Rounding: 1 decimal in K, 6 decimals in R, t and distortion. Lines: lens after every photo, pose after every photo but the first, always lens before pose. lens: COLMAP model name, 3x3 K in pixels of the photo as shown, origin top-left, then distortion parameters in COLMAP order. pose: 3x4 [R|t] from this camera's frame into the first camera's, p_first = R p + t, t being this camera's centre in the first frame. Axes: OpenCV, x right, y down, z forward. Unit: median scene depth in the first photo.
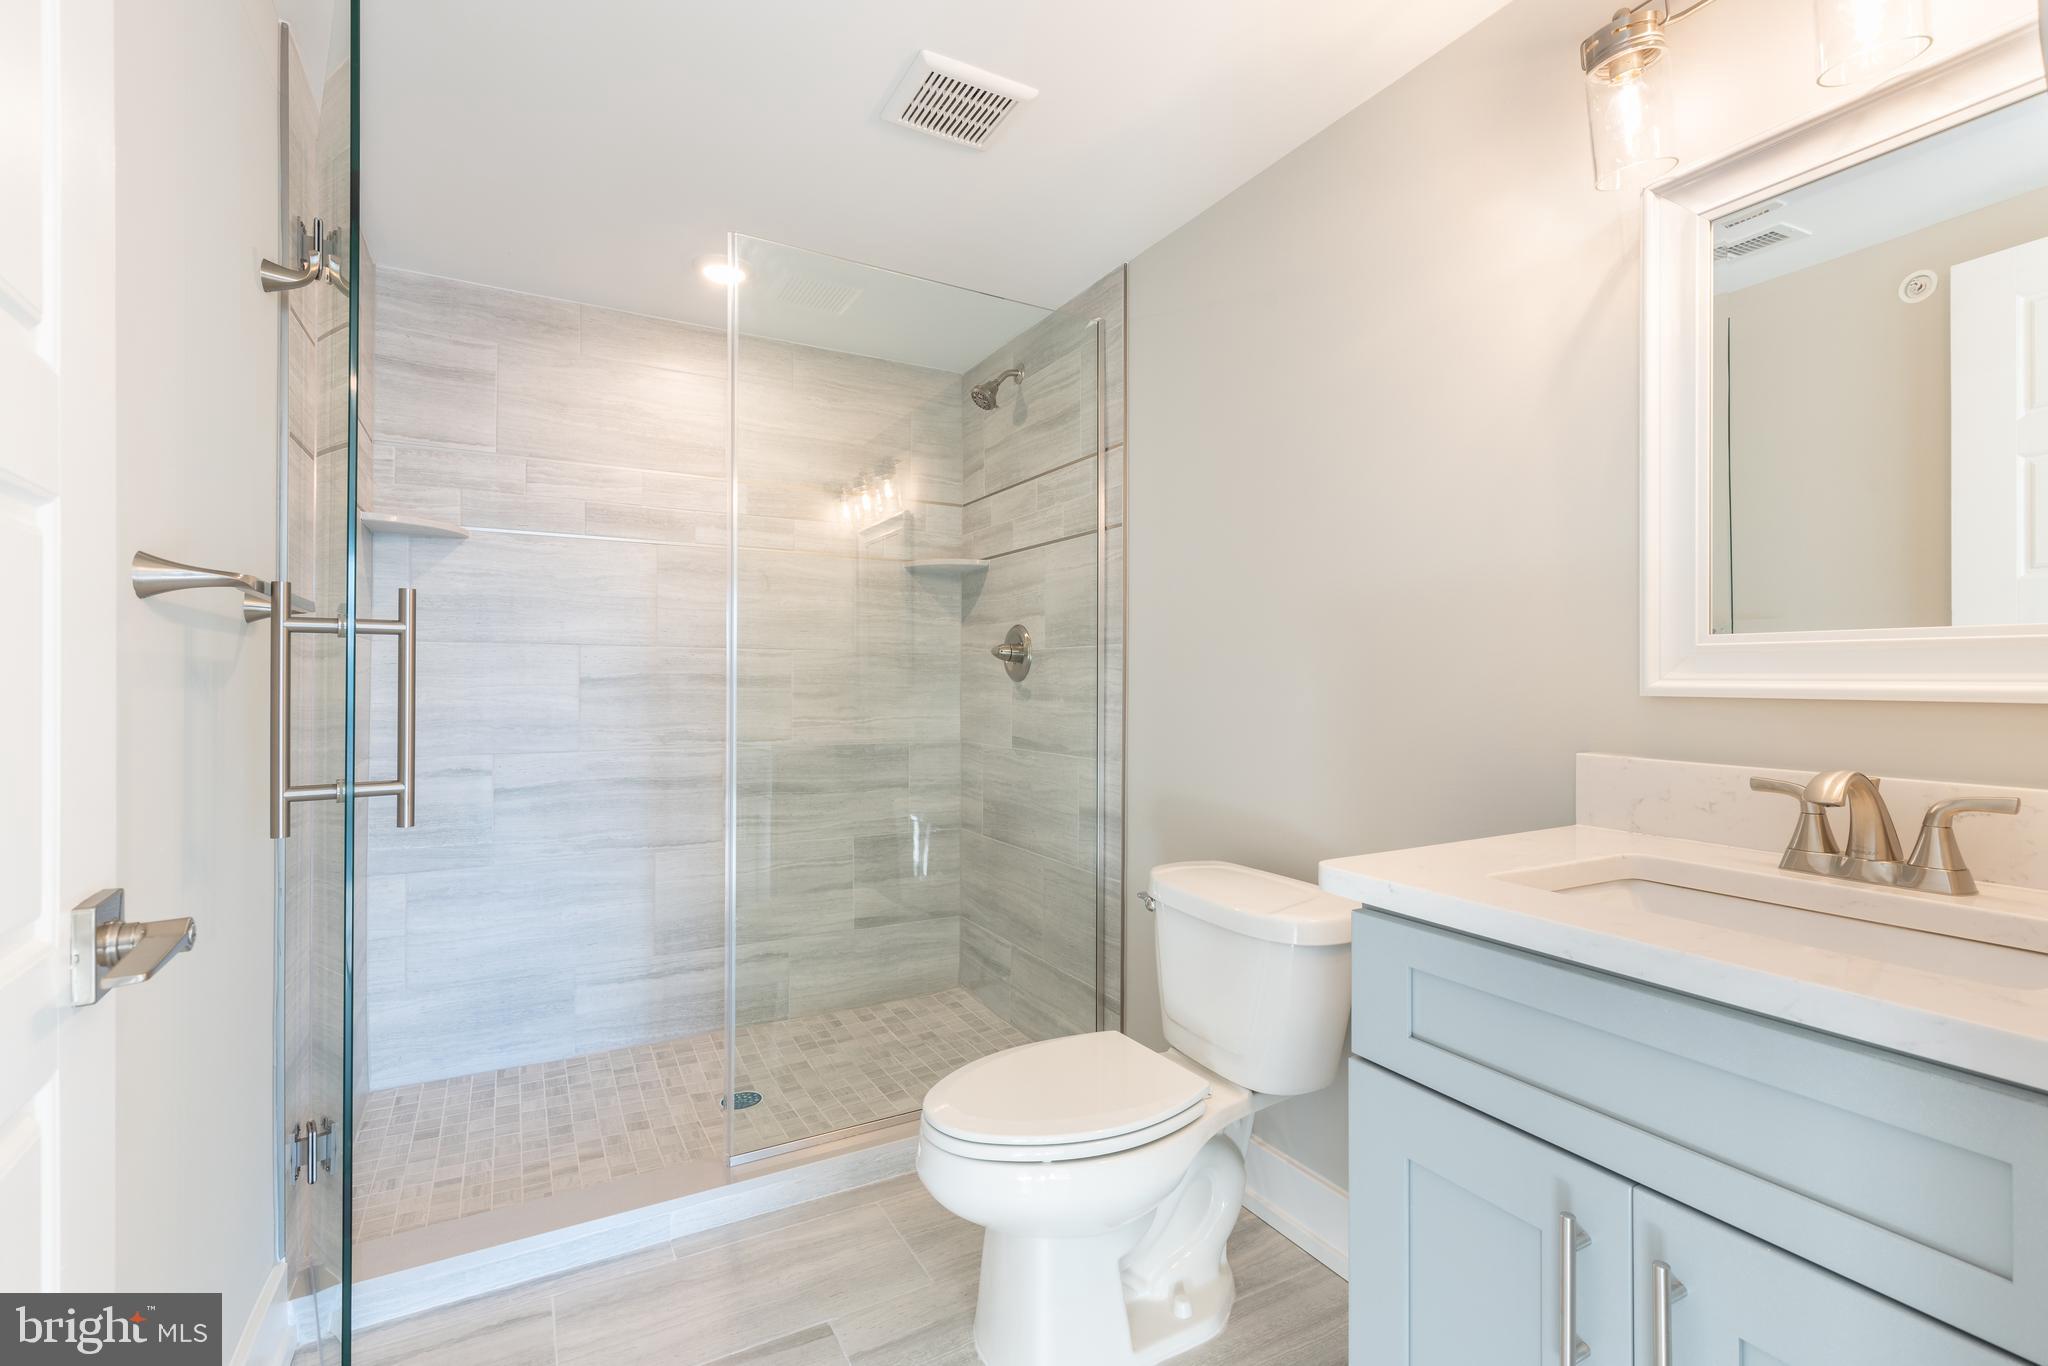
lens RADIAL K [[927.7, 0, 1038.2], [0, 927.7, 674.3], [0, 0, 1]] dist [0.008467, -0.000719]
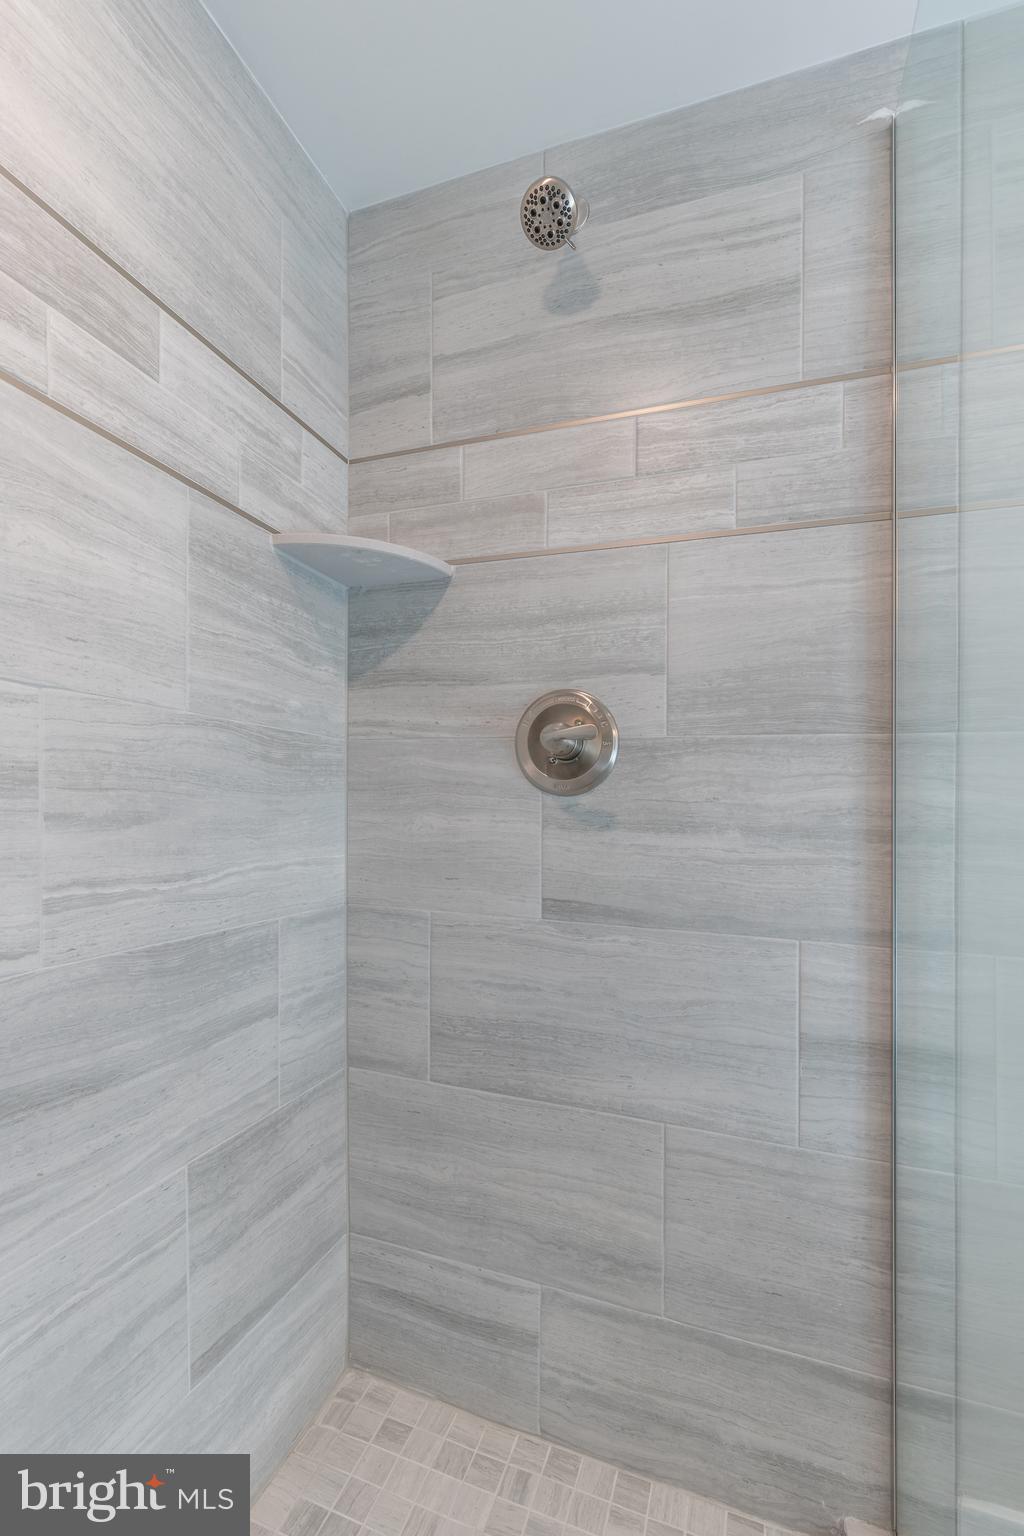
lens RADIAL K [[711.0, 0, 507.3], [0, 711.0, 811.6], [0, 0, 1]] dist [0.004173, 0.000075]
pose [[0.761757, 0.007689, 0.647818, -0.305760], [-0.025370, 0.999517, 0.017968, 0.010062], [-0.647366, -0.030122, 0.761584, 0.695421]]
